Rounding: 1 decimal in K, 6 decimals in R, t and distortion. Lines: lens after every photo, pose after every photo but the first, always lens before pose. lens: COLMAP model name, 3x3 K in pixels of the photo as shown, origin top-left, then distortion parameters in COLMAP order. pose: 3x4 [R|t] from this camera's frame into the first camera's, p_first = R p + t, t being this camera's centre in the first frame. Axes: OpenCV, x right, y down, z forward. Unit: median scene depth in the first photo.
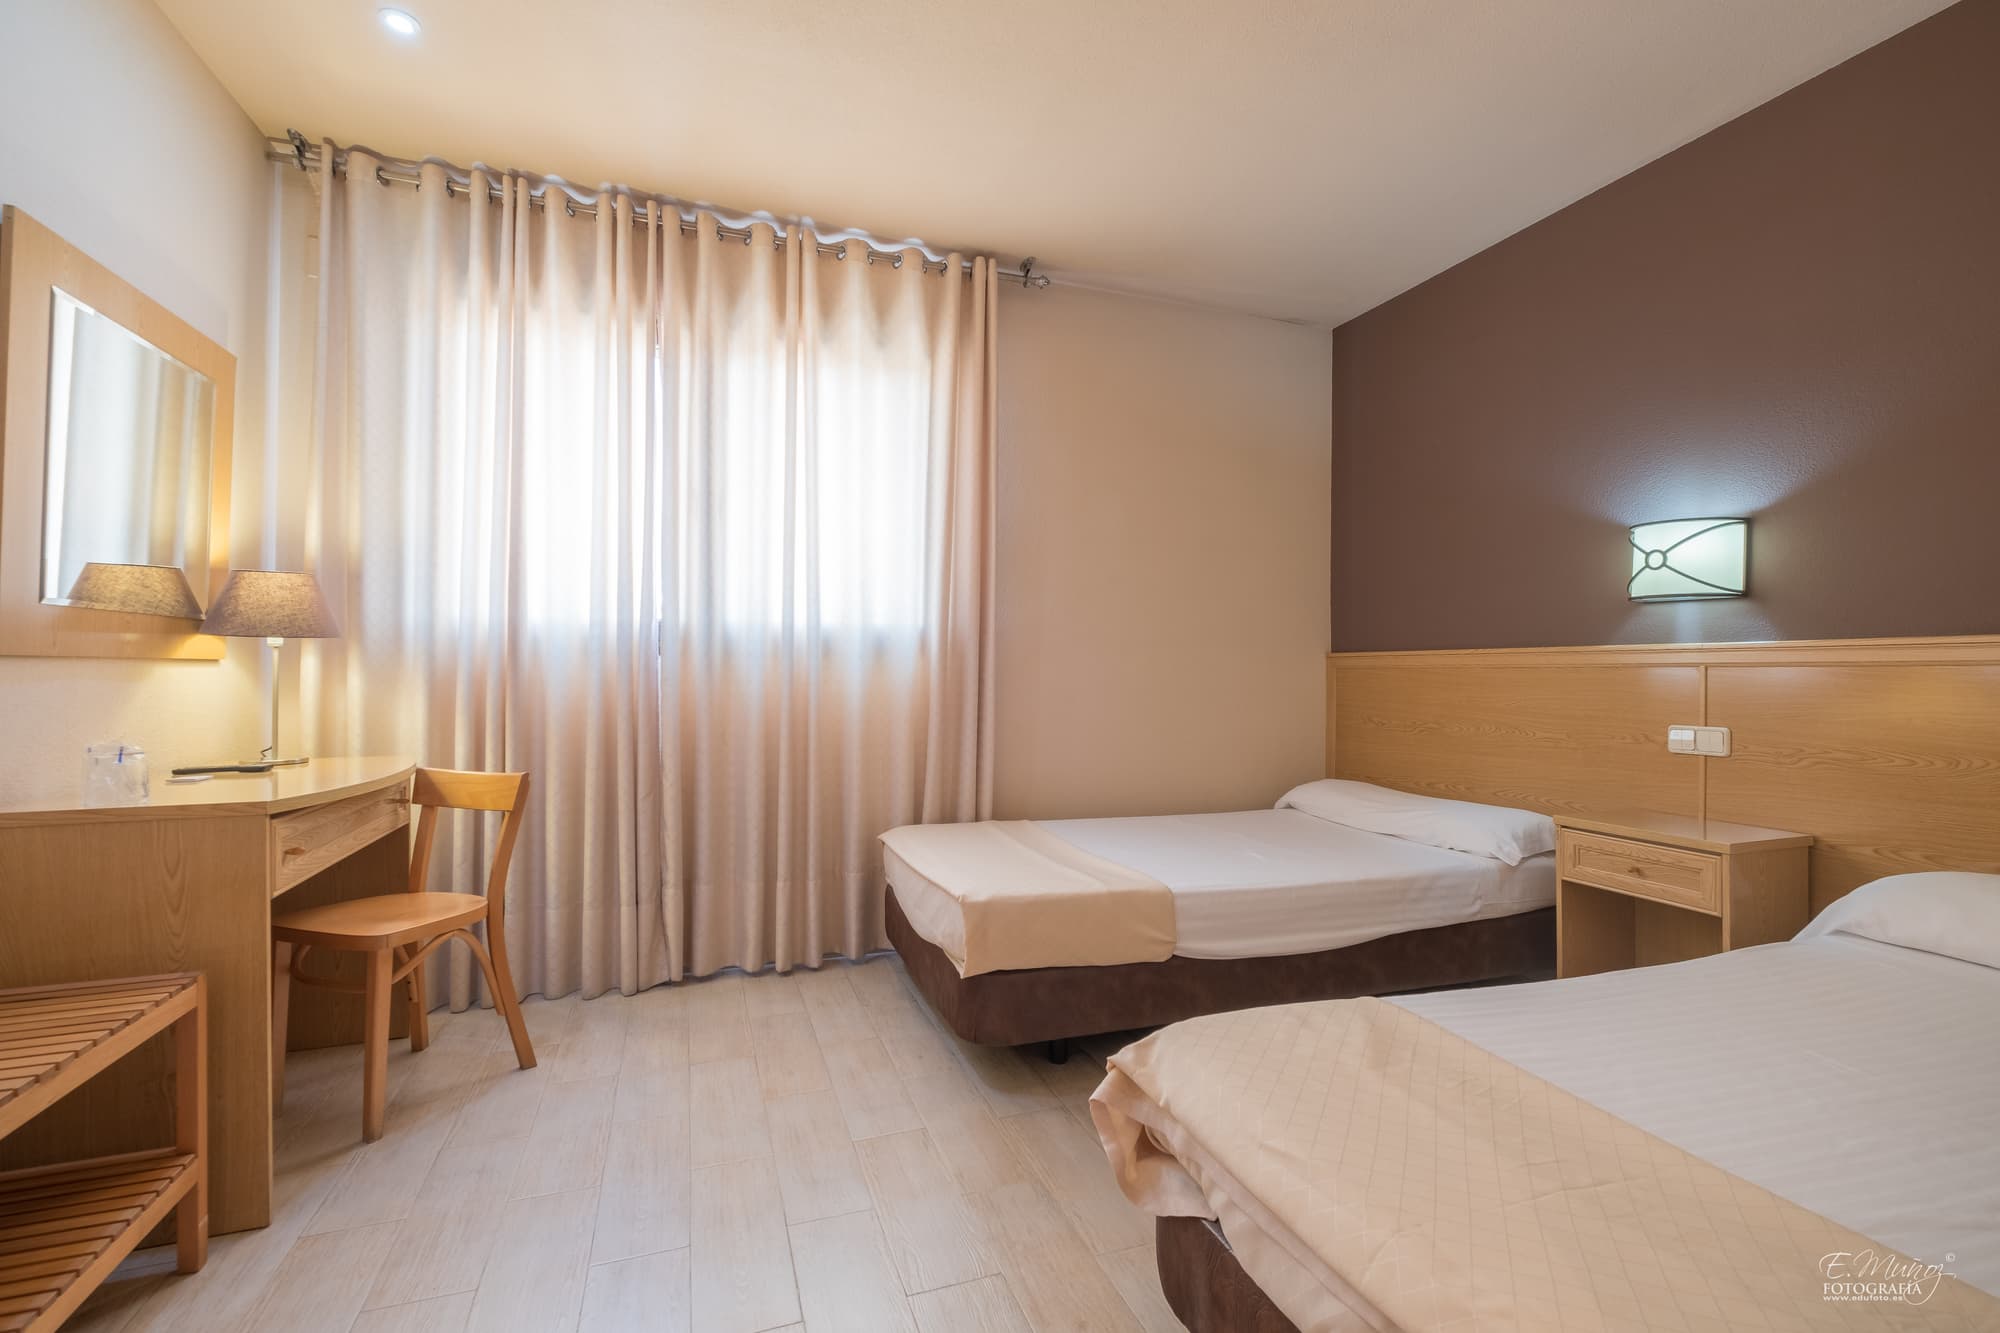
lens RADIAL K [[877.0, 0, 1000.9], [0, 877.0, 662.7], [0, 0, 1]] dist [-0.000347, -0.000546]
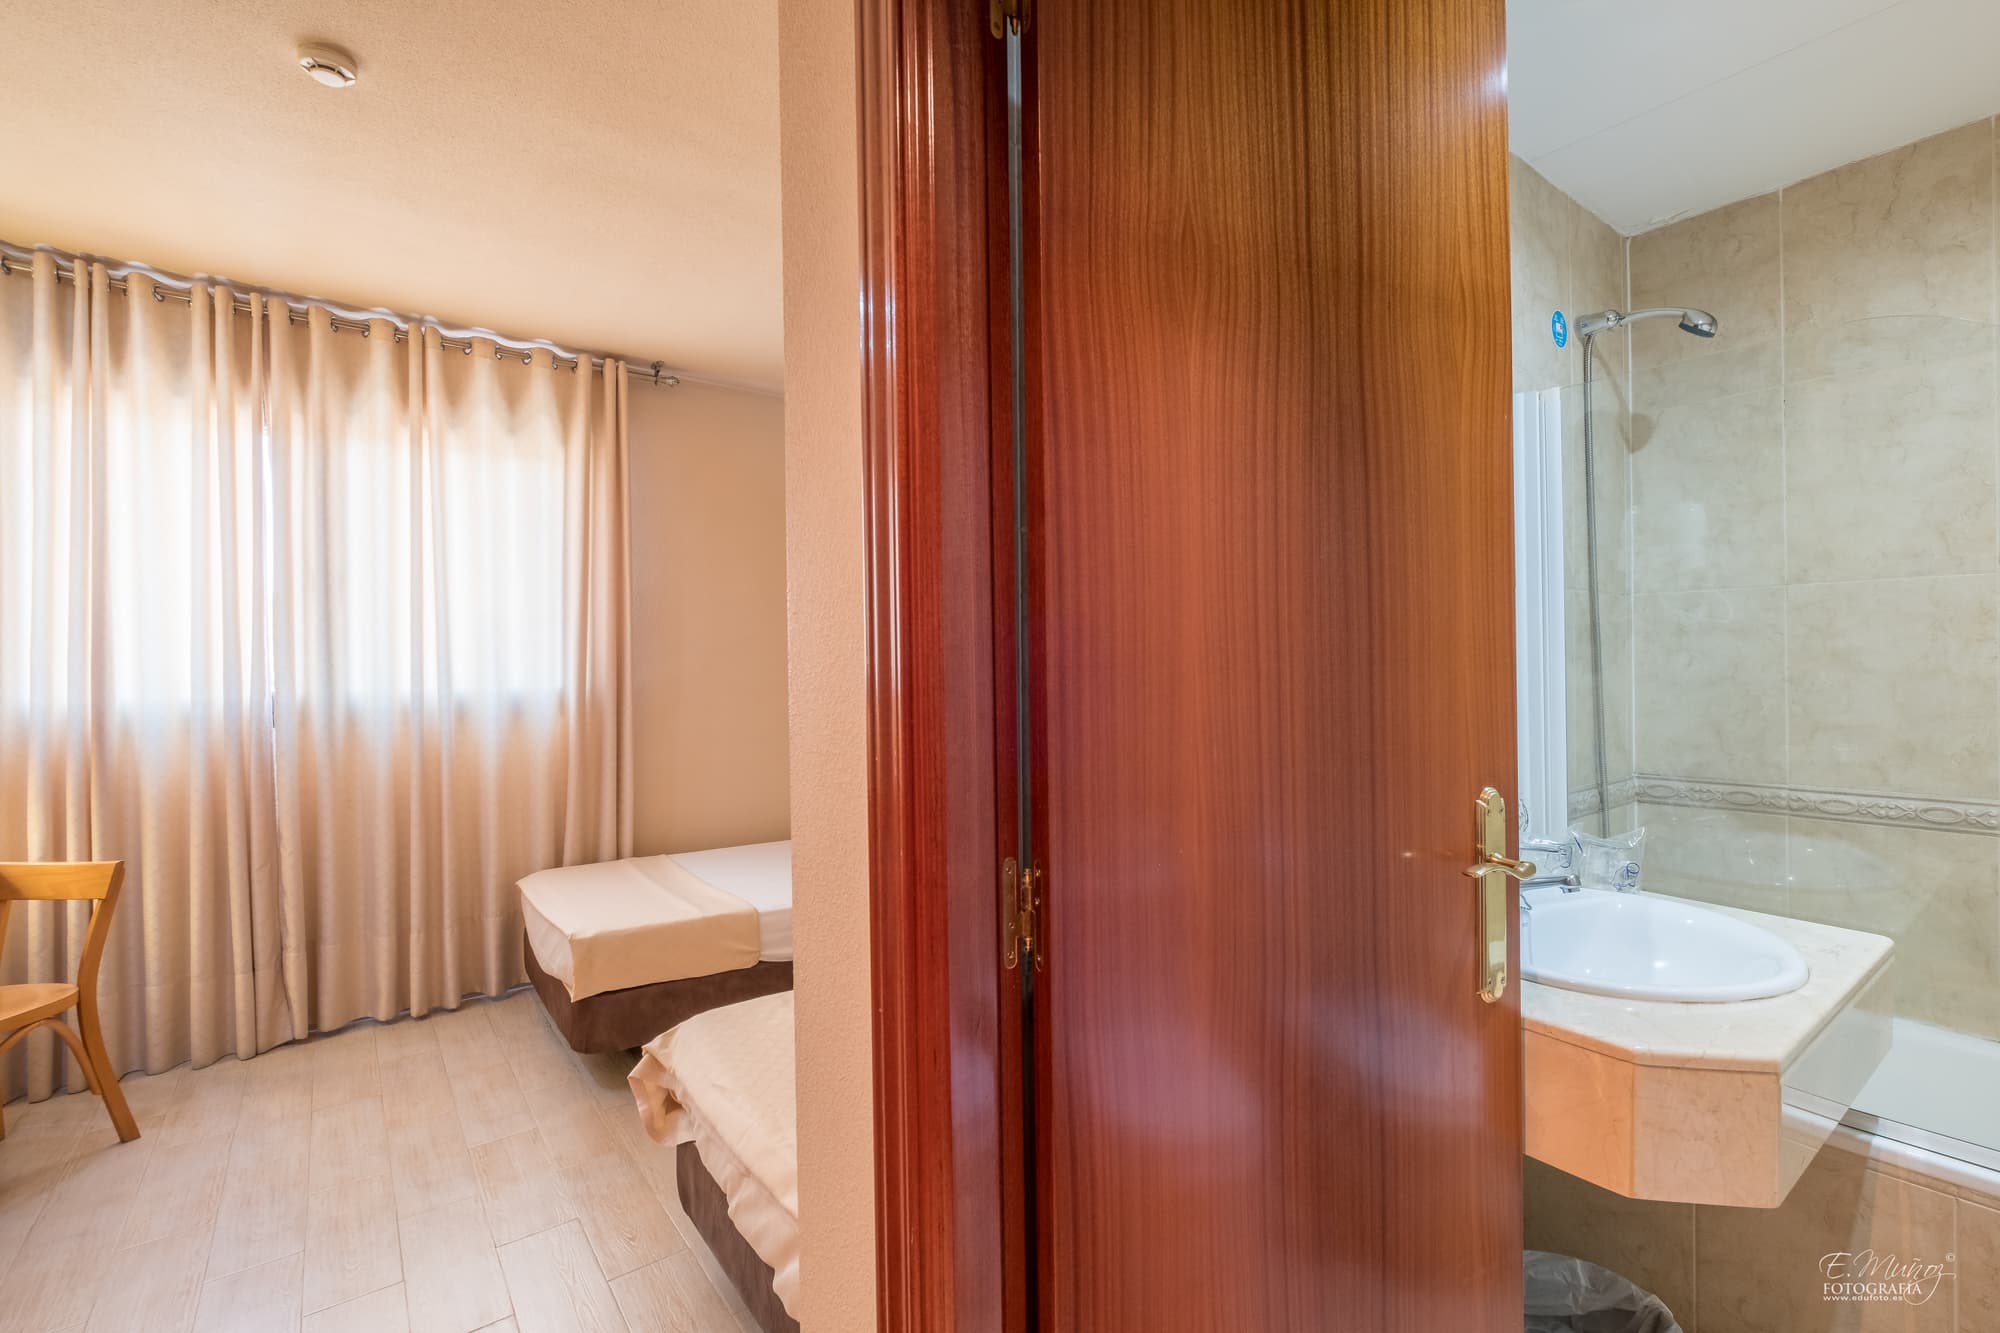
lens RADIAL K [[878.3, 0, 997.8], [0, 878.3, 662.8], [0, 0, 1]] dist [-0.003639, 0.000291]
pose [[0.954138, -0.018369, 0.298803, 0.130847], [0.016726, 0.999828, 0.008055, -0.088557], [-0.298900, -0.002687, 0.954281, -0.269701]]
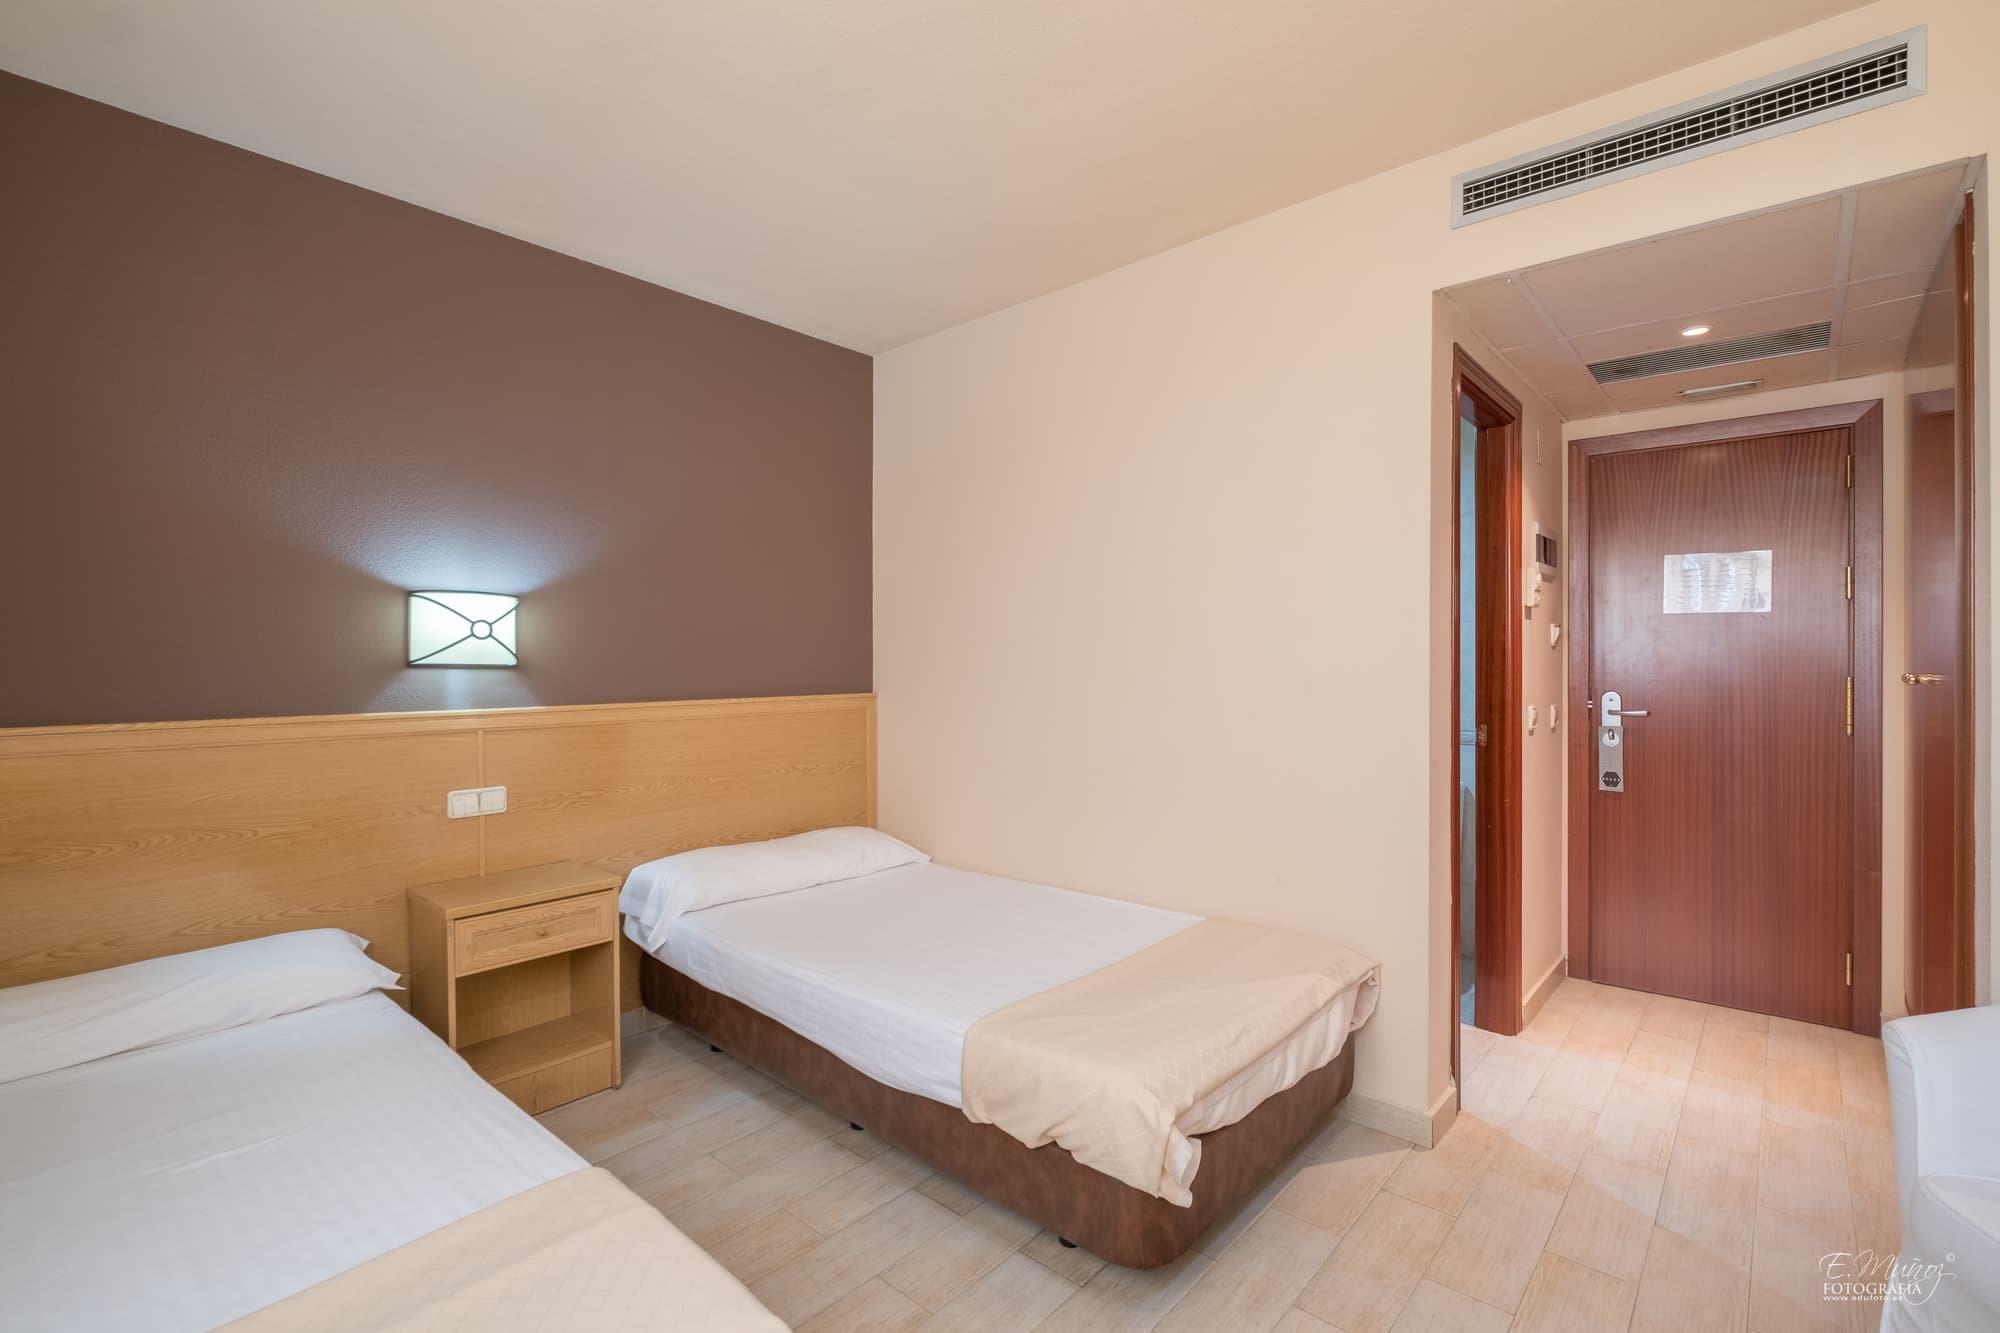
lens RADIAL K [[892.5, 0, 996.8], [0, 892.5, 659.4], [0, 0, 1]] dist [-0.000366, -0.000323]
pose [[-0.476571, -0.005074, 0.879121, -0.407228], [-0.009097, 0.999958, 0.000840, -0.082242], [-0.879089, -0.007597, -0.476598, 0.891877]]
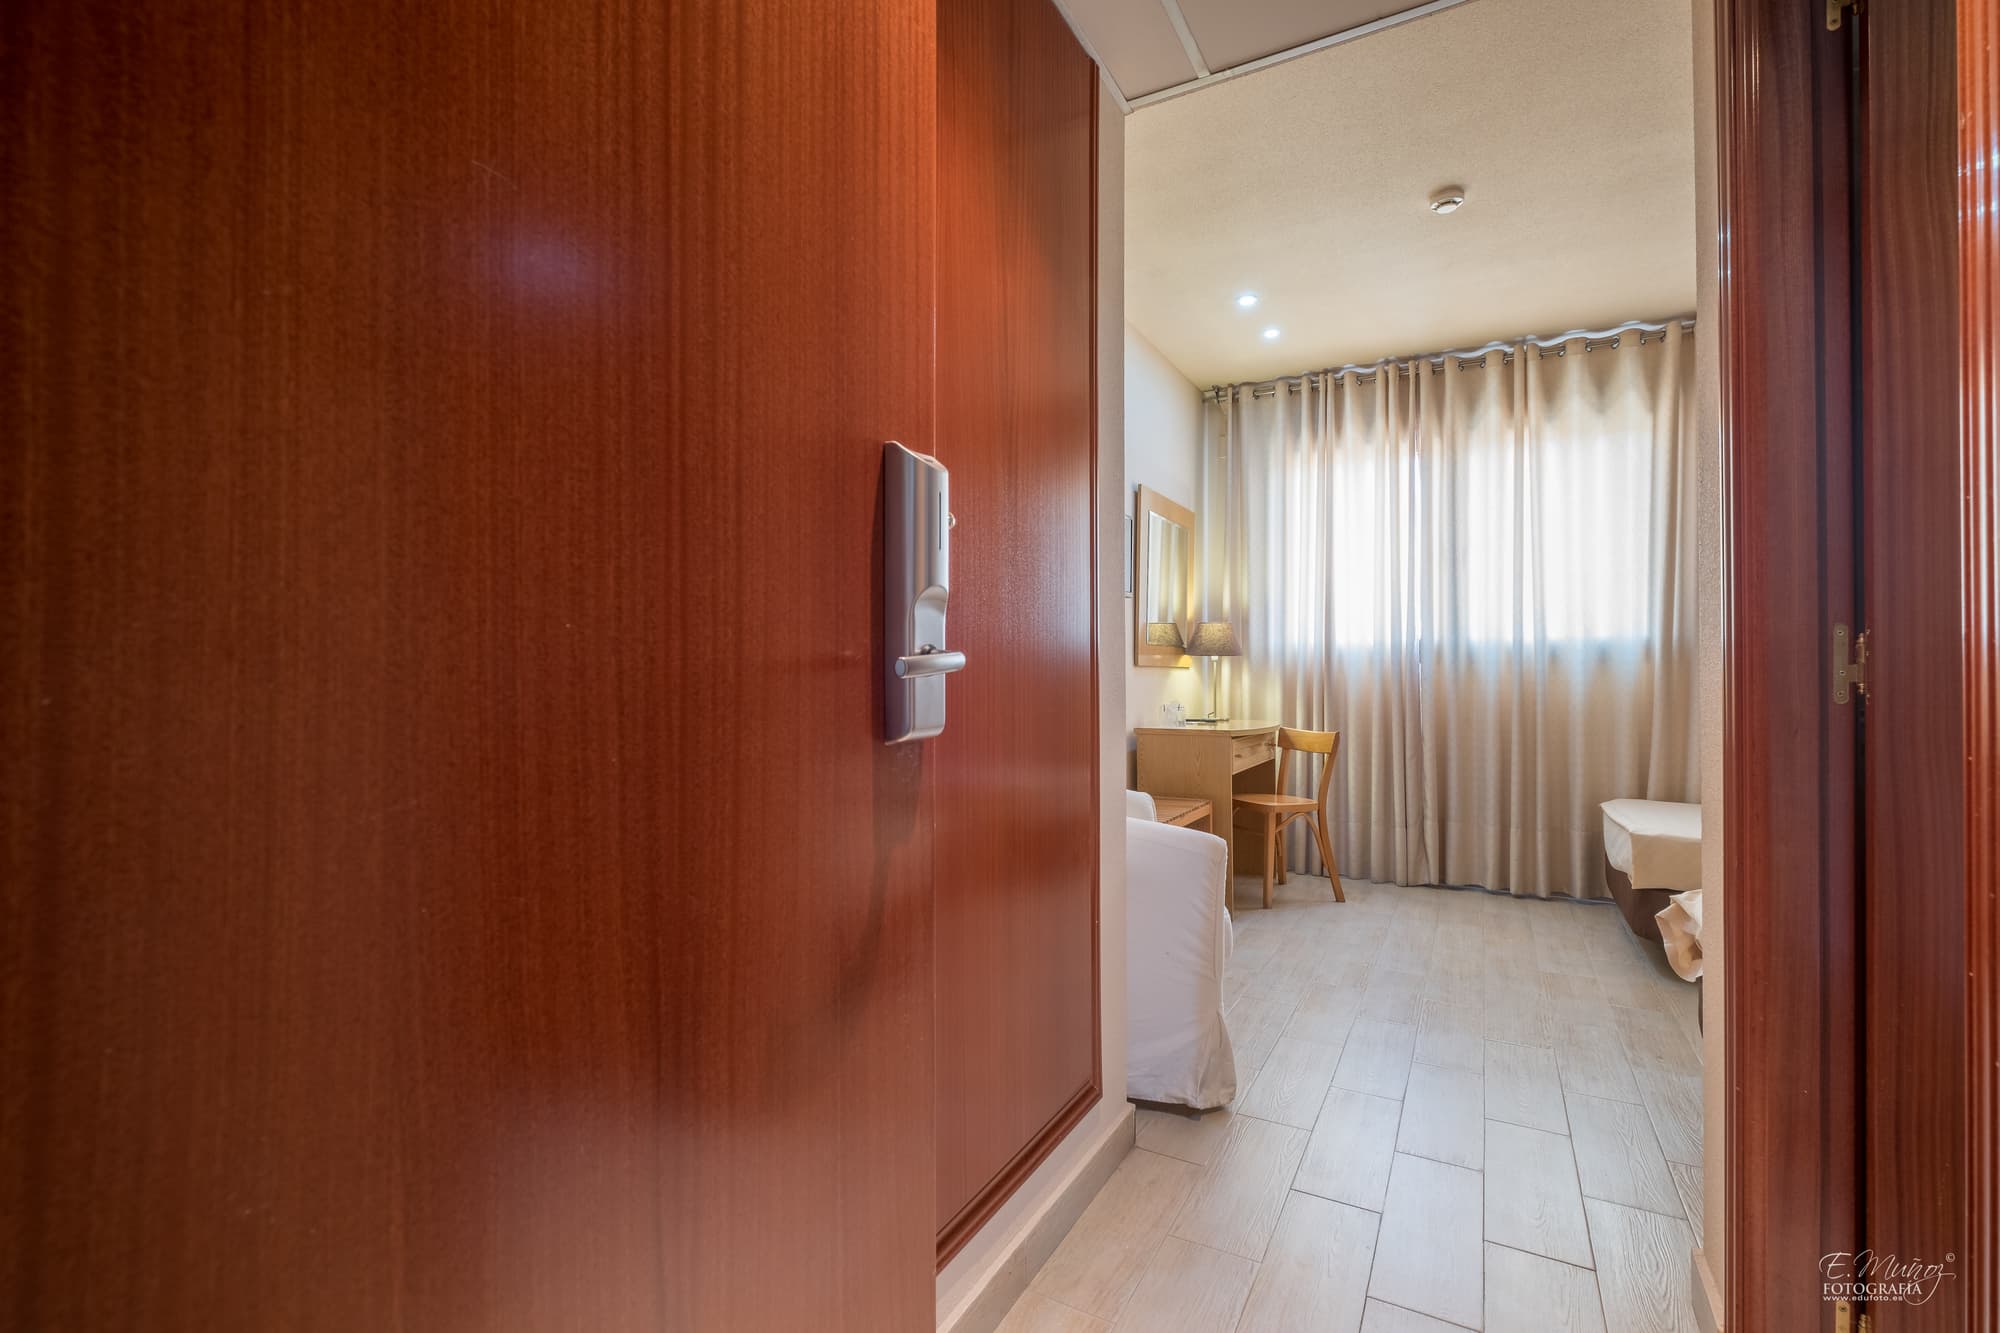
lens RADIAL K [[878.3, 0, 997.8], [0, 878.3, 662.8], [0, 0, 1]] dist [-0.003639, 0.000291]
pose [[0.660898, -0.011458, -0.750389, 0.273304], [0.005035, 0.999929, -0.010834, 0.004138], [0.750459, 0.003382, 0.660908, -0.560249]]
